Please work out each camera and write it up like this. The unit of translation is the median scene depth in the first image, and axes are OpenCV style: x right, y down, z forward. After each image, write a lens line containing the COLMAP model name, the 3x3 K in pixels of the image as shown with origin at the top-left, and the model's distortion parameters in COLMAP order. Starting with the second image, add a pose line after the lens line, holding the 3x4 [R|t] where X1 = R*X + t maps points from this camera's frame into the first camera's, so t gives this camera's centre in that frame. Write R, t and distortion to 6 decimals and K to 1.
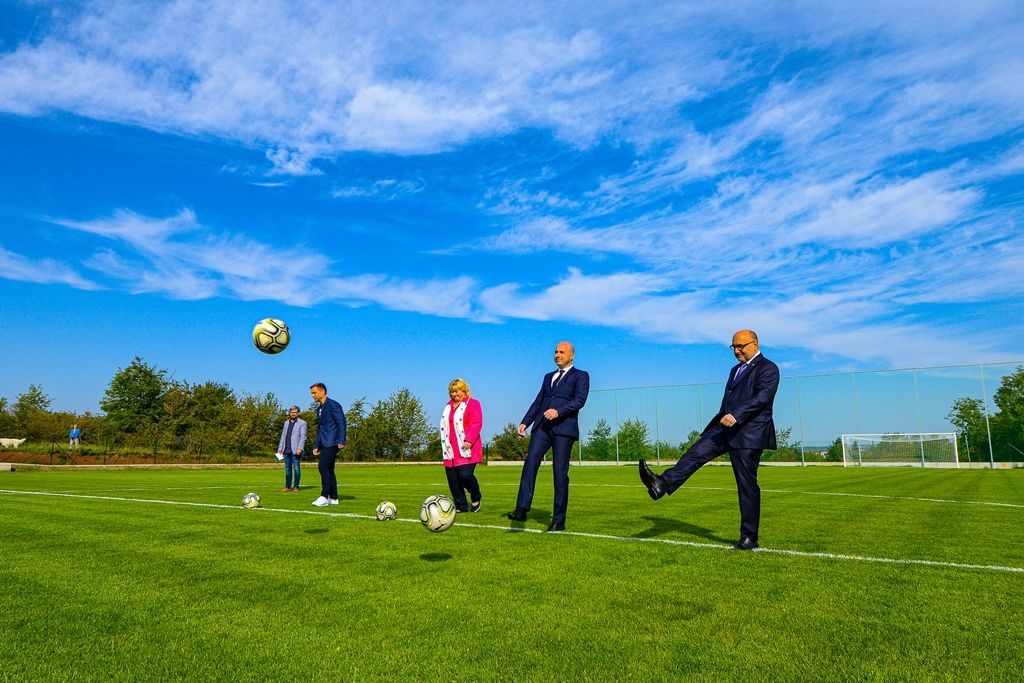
lens RADIAL K [[612.6, 0, 512.0], [0, 612.6, 341.5], [0, 0, 1]] dist [-0.008047, -0.001287]
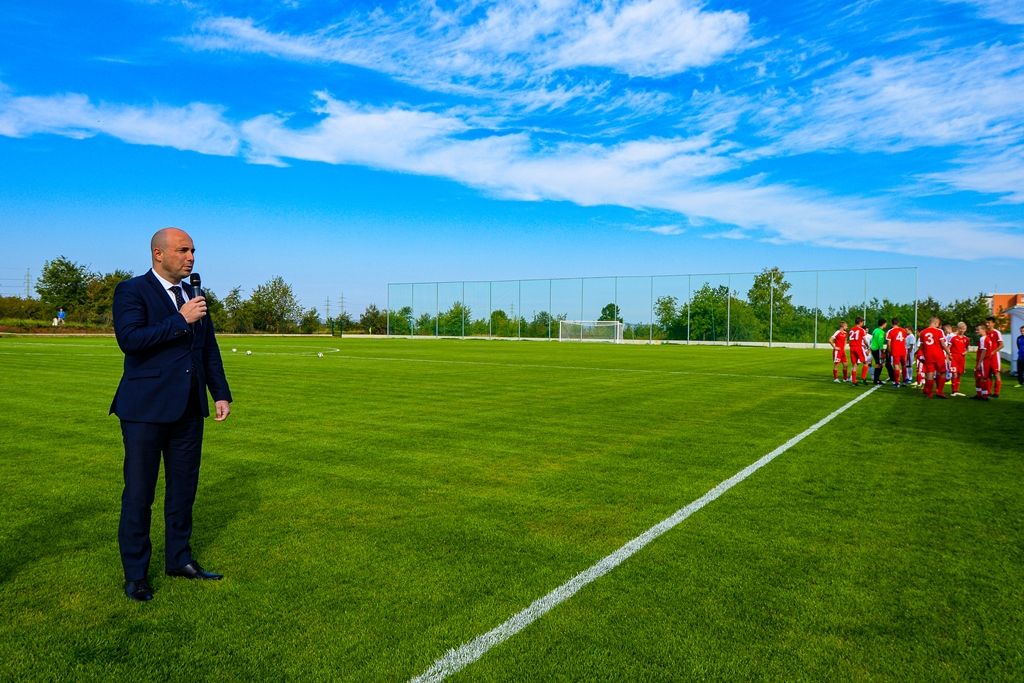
lens RADIAL K [[690.3, 0, 512.0], [0, 690.3, 341.5], [0, 0, 1]] dist [-0.031022, -0.002525]
pose [[0.996902, 0.012531, 0.077646, 0.253187], [-0.027677, 0.979973, 0.197196, -0.109444], [-0.073619, -0.198734, 0.977285, -0.561508]]
